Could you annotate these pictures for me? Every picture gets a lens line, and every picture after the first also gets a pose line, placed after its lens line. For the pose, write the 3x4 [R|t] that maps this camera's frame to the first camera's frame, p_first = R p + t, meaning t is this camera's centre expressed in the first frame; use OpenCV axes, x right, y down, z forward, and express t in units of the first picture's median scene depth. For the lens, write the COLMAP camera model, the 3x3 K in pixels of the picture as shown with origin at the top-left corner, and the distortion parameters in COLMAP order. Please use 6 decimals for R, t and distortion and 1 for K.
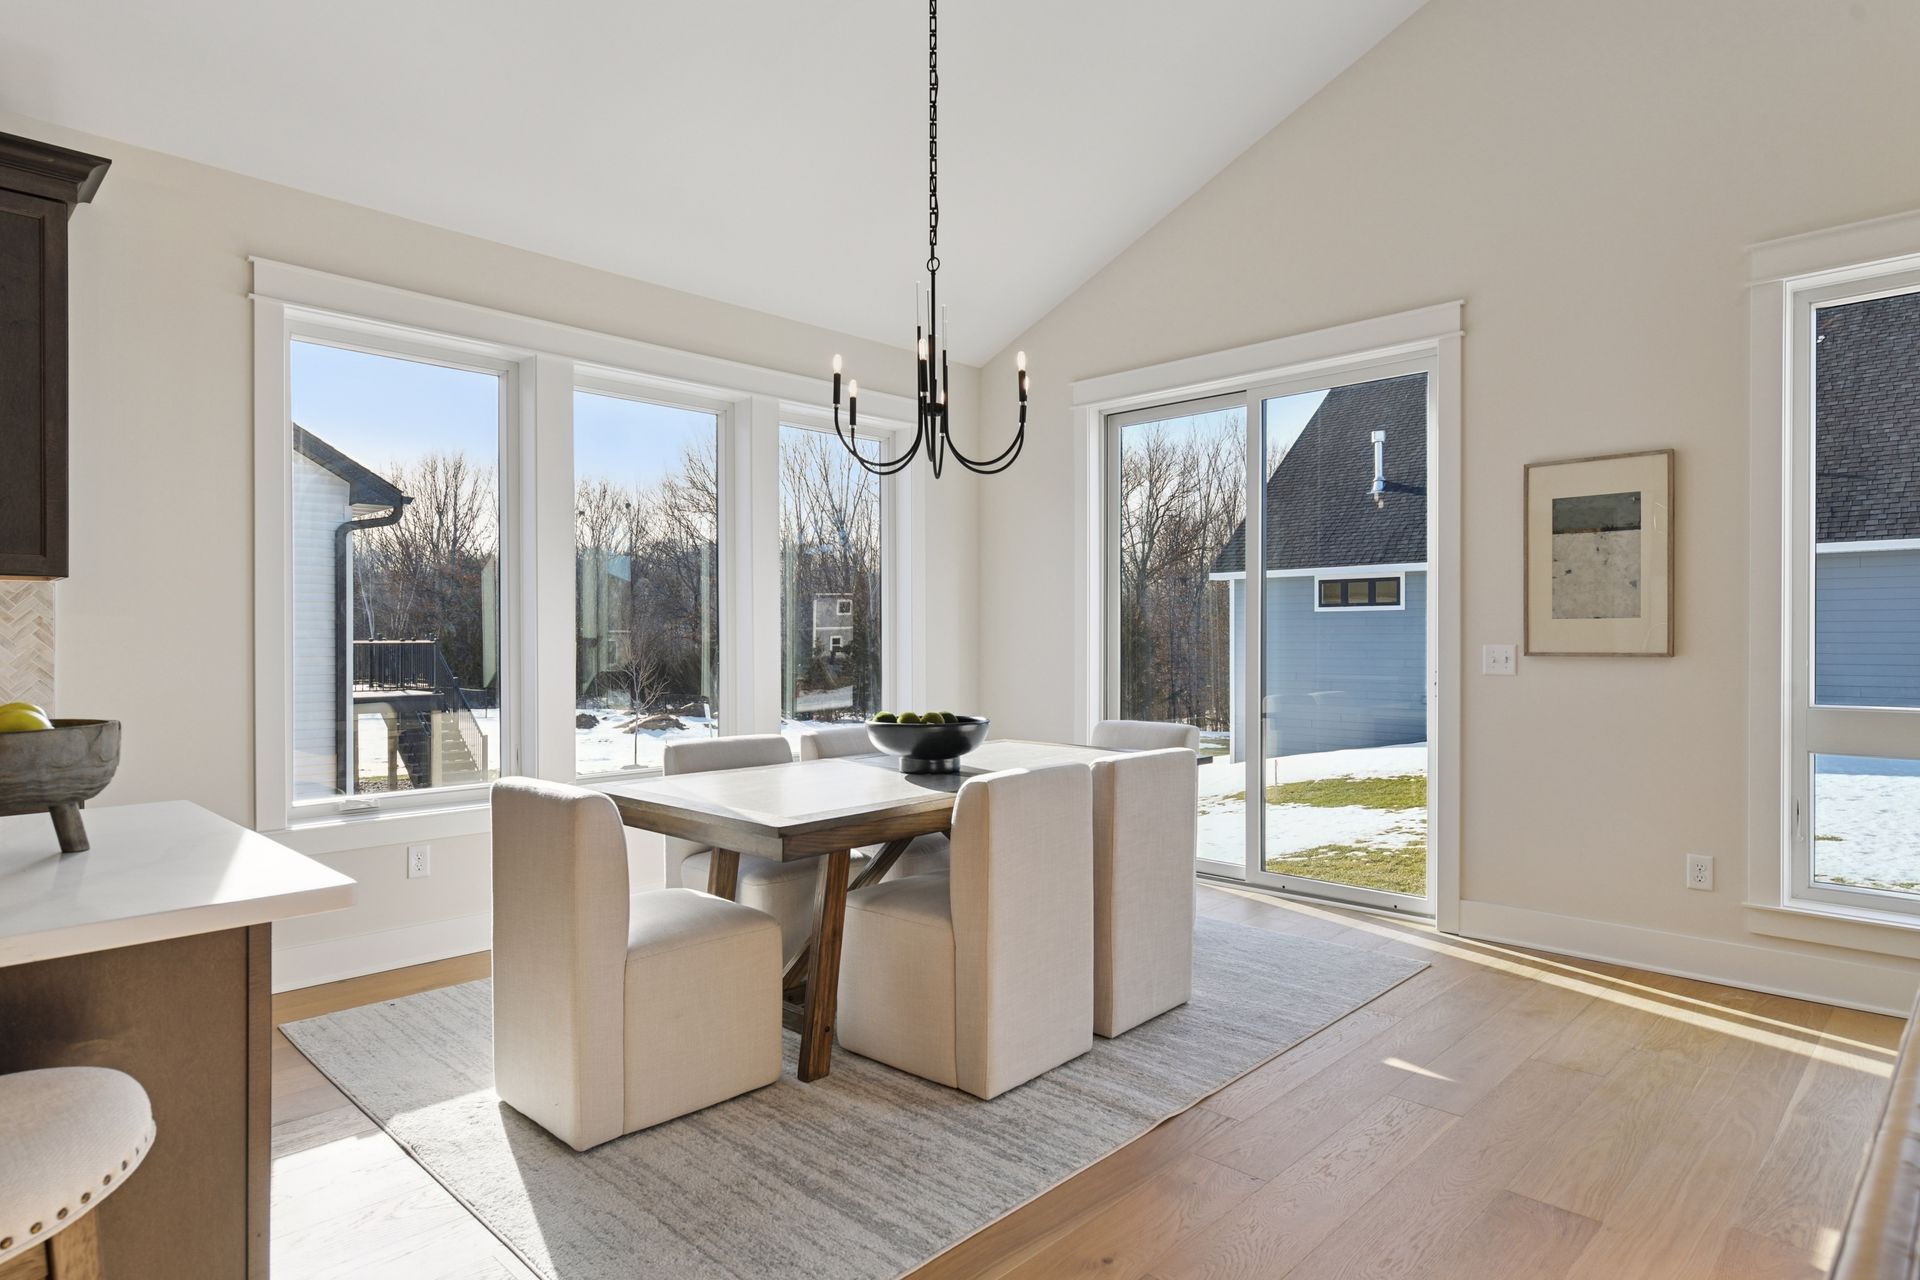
lens RADIAL K [[1061.5, 0, 973.2], [0, 1061.5, 639.3], [0, 0, 1]] dist [0.002978, 0.001388]
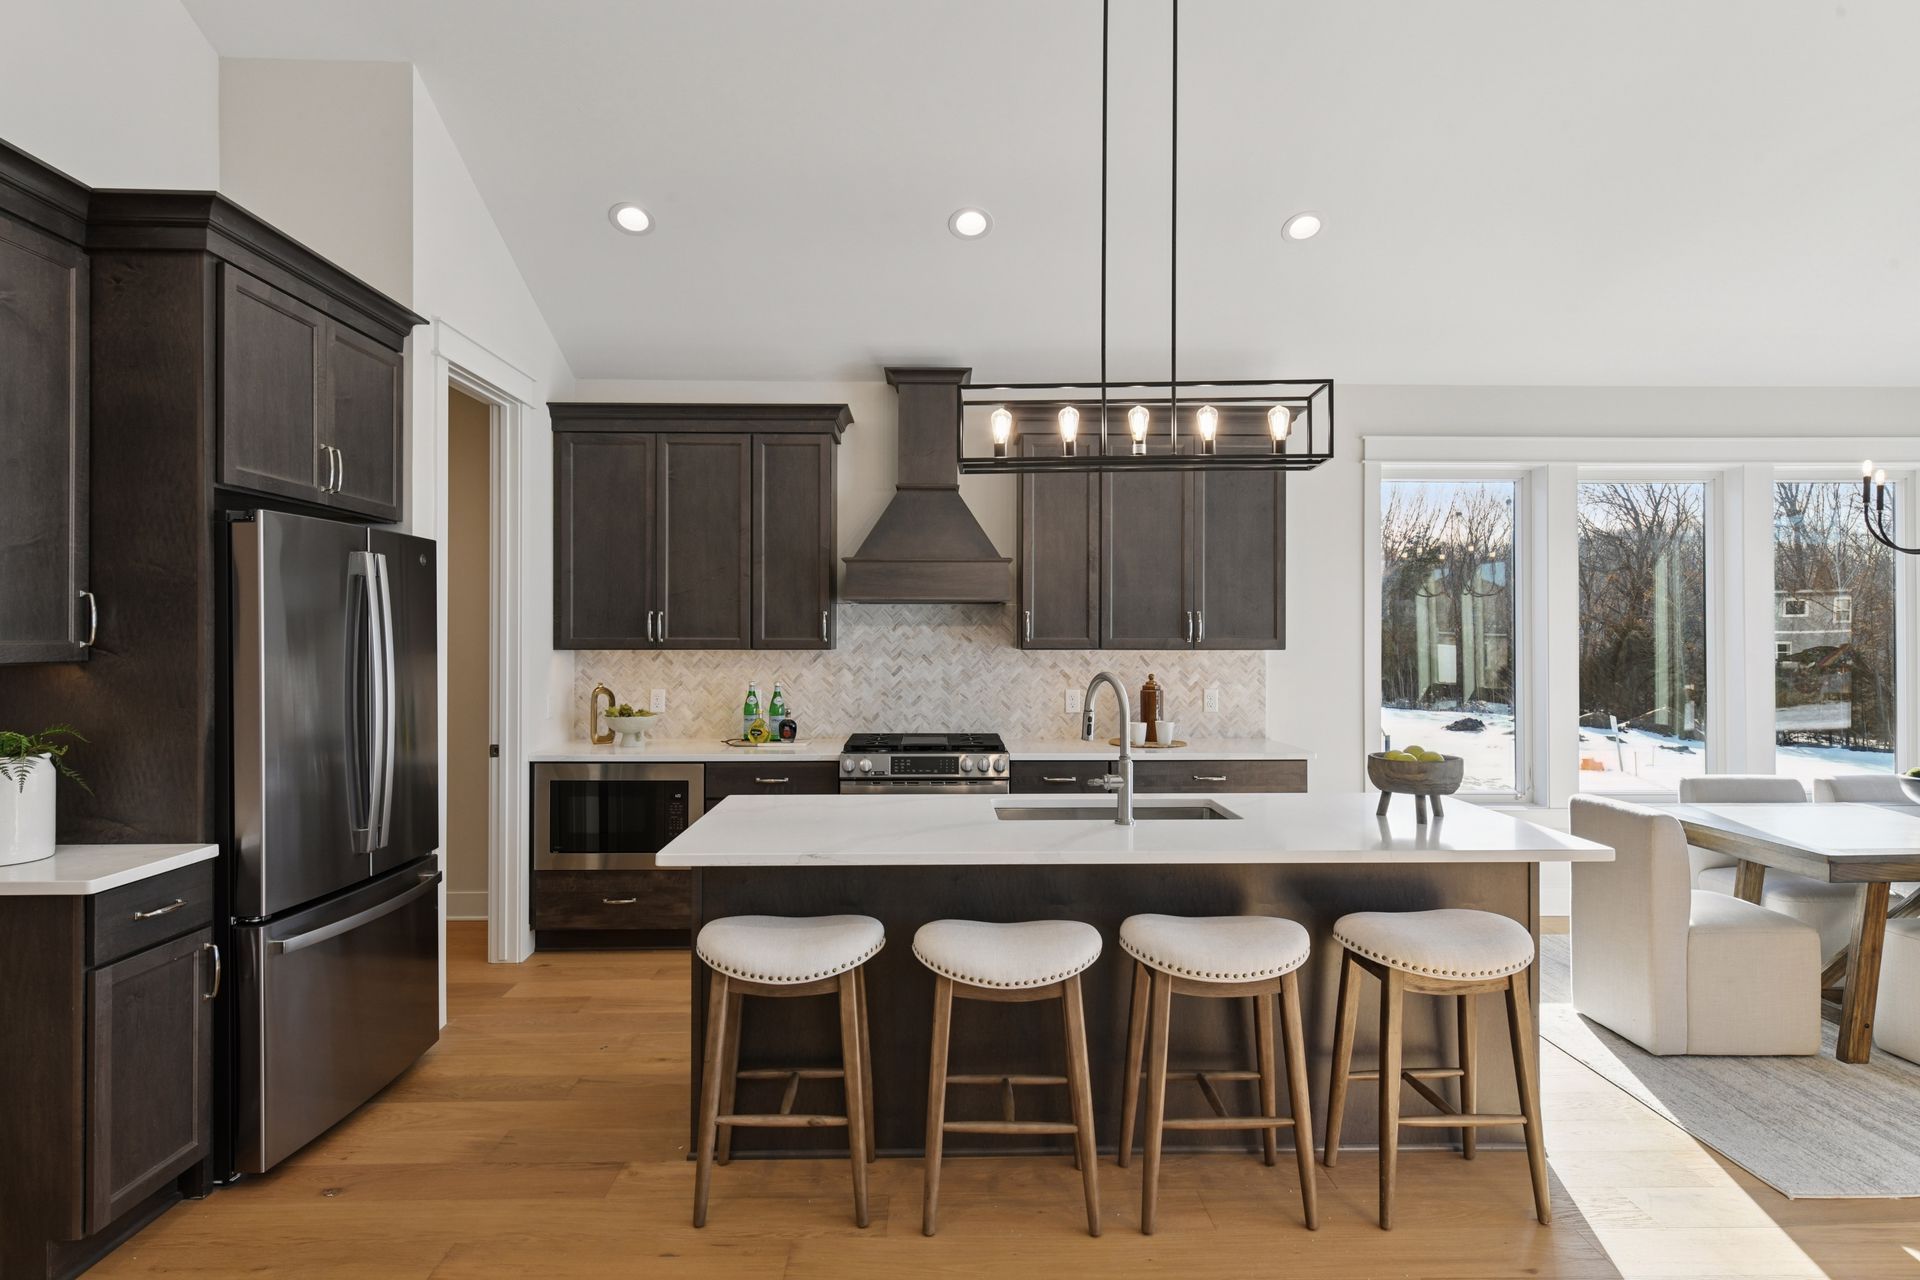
lens RADIAL K [[1061.5, 0, 950.3], [0, 1061.5, 632.0], [0, 0, 1]] dist [0.002978, 0.001388]
pose [[0.705992, -0.000163, -0.708220, -0.011806], [-0.001843, 0.999996, -0.002067, -0.084192], [0.708217, 0.002764, 0.705989, -0.613318]]
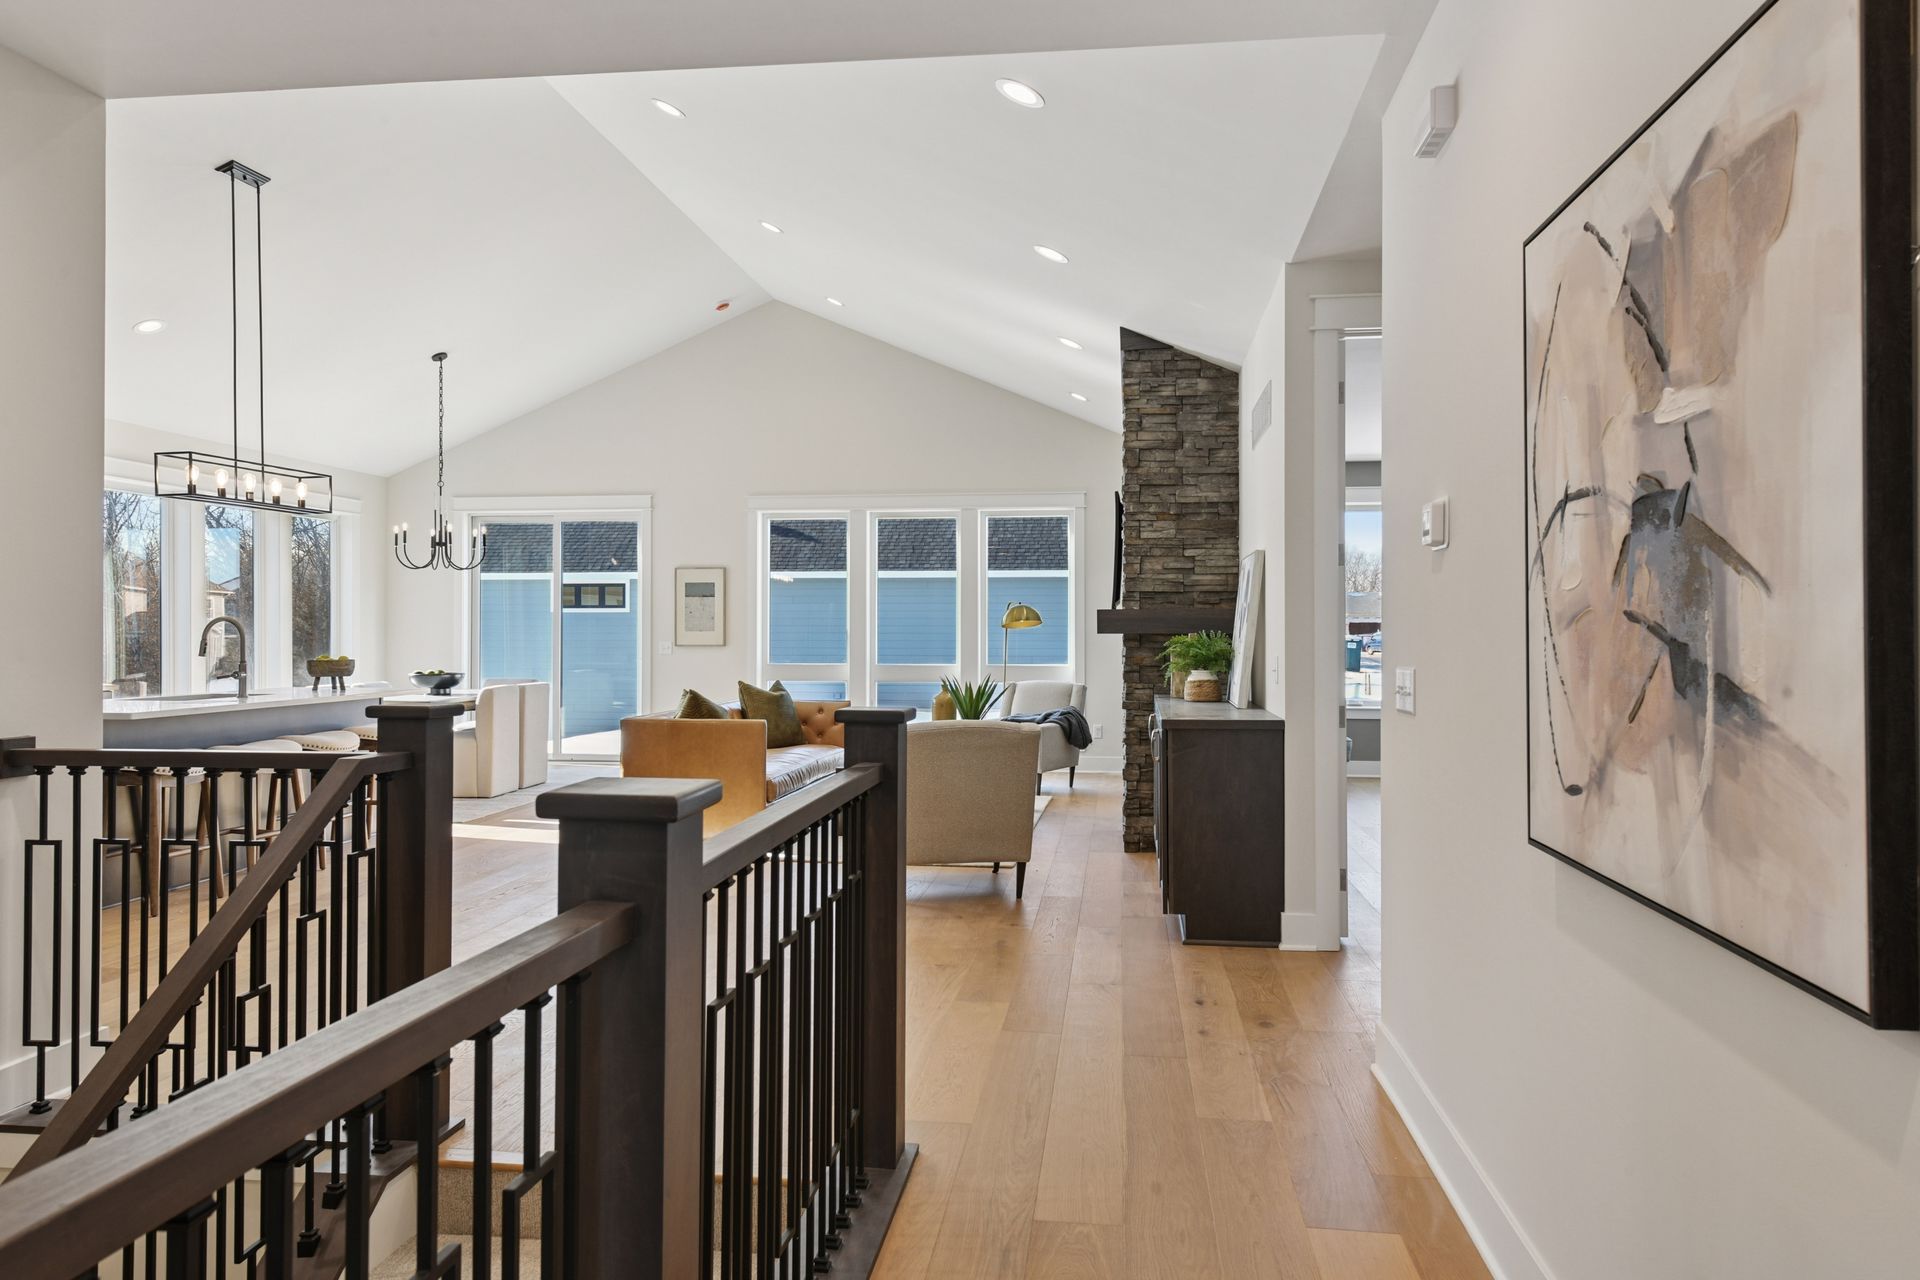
lens RADIAL K [[1308.3, 0, 961.8], [0, 1308.3, 635.6], [0, 0, 1]] dist [-0.003119, 0.000505]
pose [[0.805485, 0.001883, 0.592613, -1.003818], [-0.003050, 0.999995, 0.000968, -0.019602], [-0.592609, -0.002587, 0.805486, -2.493749]]
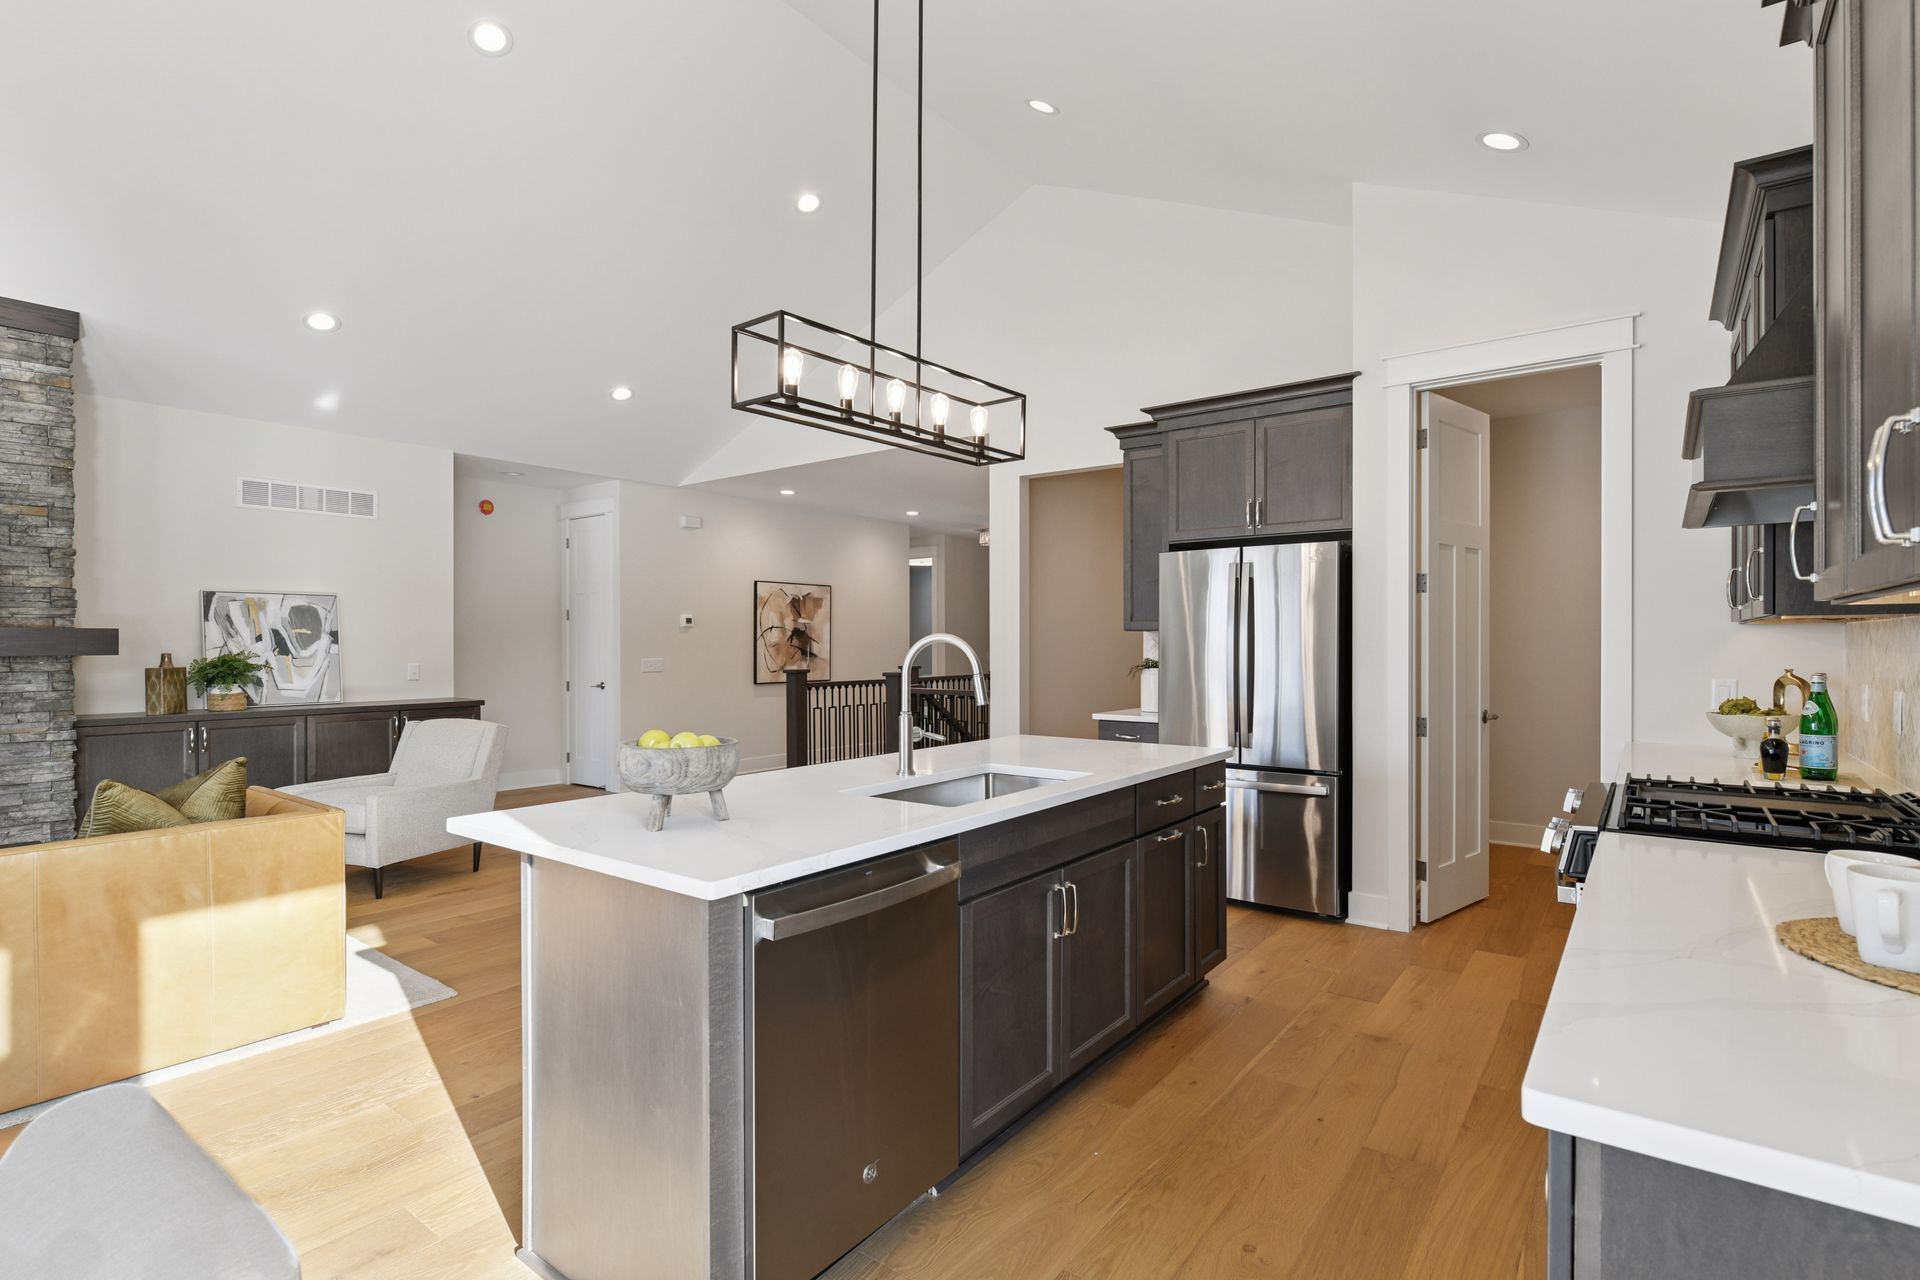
lens RADIAL K [[902.9, 0, 950.3], [0, 902.9, 646.1], [0, 0, 1]] dist [-0.002430, -0.002735]
pose [[-0.992987, 0.005172, -0.118113, -0.562764], [0.004815, 0.999983, 0.003307, -0.035301], [0.118128, 0.002715, -0.992995, 1.169968]]
